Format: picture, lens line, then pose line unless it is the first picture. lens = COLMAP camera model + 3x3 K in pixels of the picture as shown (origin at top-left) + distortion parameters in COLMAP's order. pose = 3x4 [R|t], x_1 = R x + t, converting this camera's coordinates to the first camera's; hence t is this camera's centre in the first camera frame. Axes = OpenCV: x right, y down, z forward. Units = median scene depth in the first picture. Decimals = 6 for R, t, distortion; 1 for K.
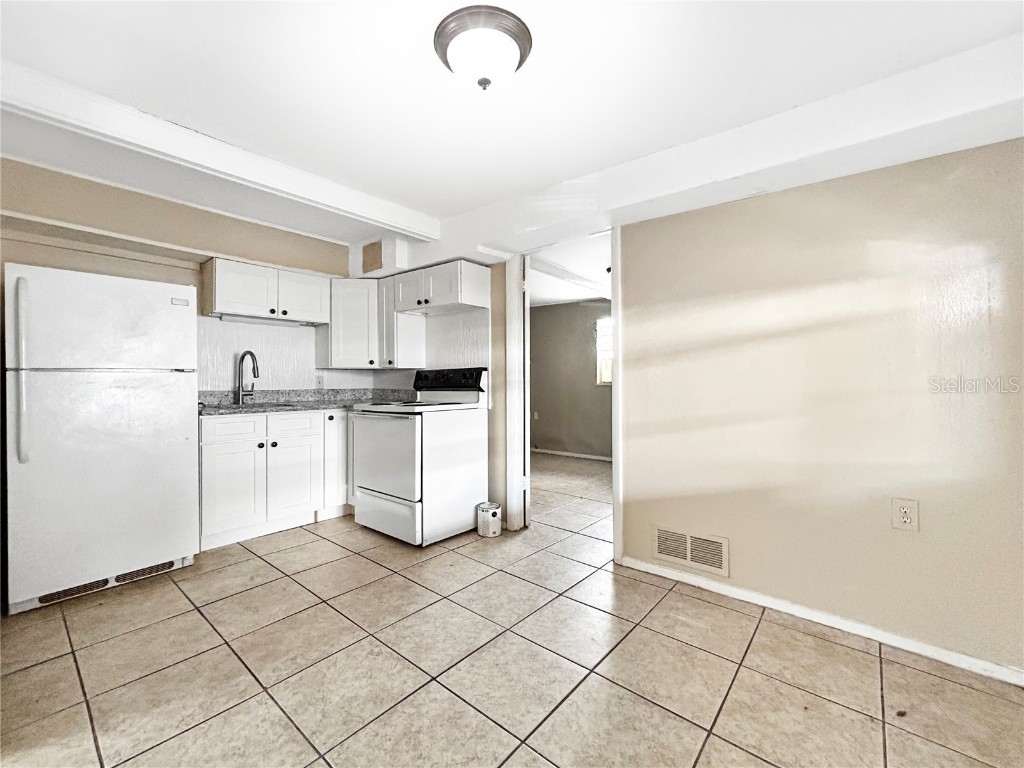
lens RADIAL K [[431.4, 0, 512.8], [0, 431.4, 378.9], [0, 0, 1]] dist [-0.005610, 0.002057]
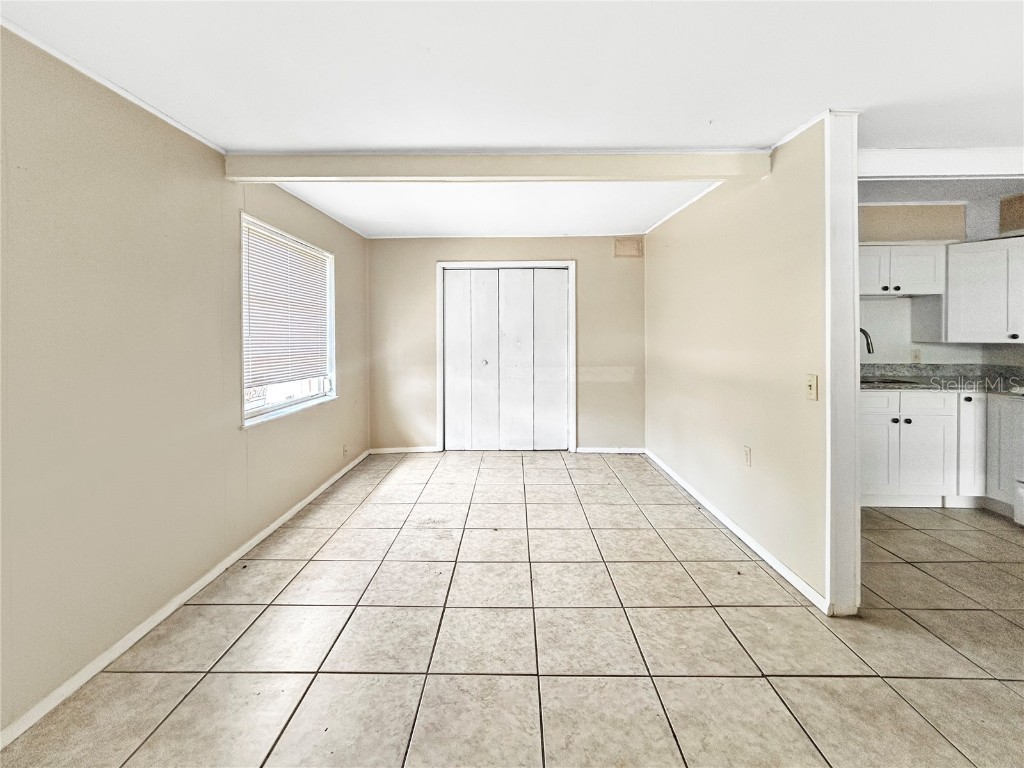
lens RADIAL K [[431.4, 0, 489.0], [0, 431.4, 338.3], [0, 0, 1]] dist [-0.005610, 0.002057]
pose [[0.609789, 0.007595, -0.792528, -0.330250], [-0.000706, 0.999959, 0.009039, -0.048165], [0.792564, -0.004952, 0.609769, -0.378685]]
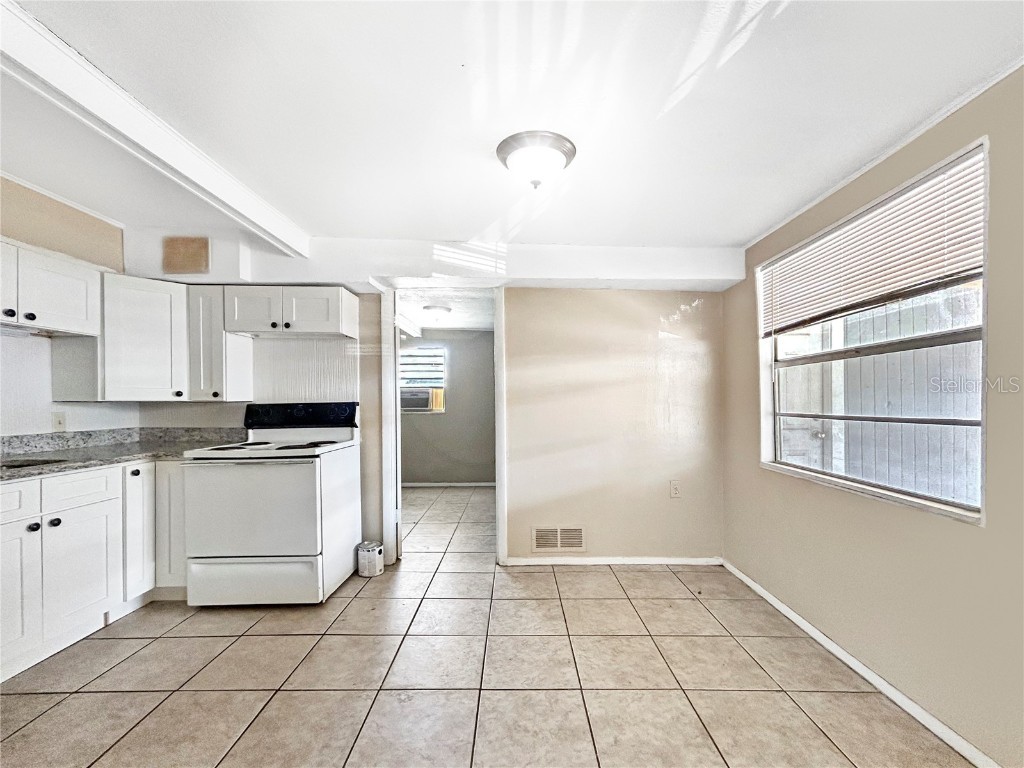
lens RADIAL K [[431.4, 0, 528.1], [0, 431.4, 401.7], [0, 0, 1]] dist [-0.005610, 0.002057]
pose [[0.751673, -0.003555, 0.659527, -0.414790], [0.001940, 0.999993, 0.003180, -0.029122], [-0.659534, -0.001111, 0.751674, 0.036629]]
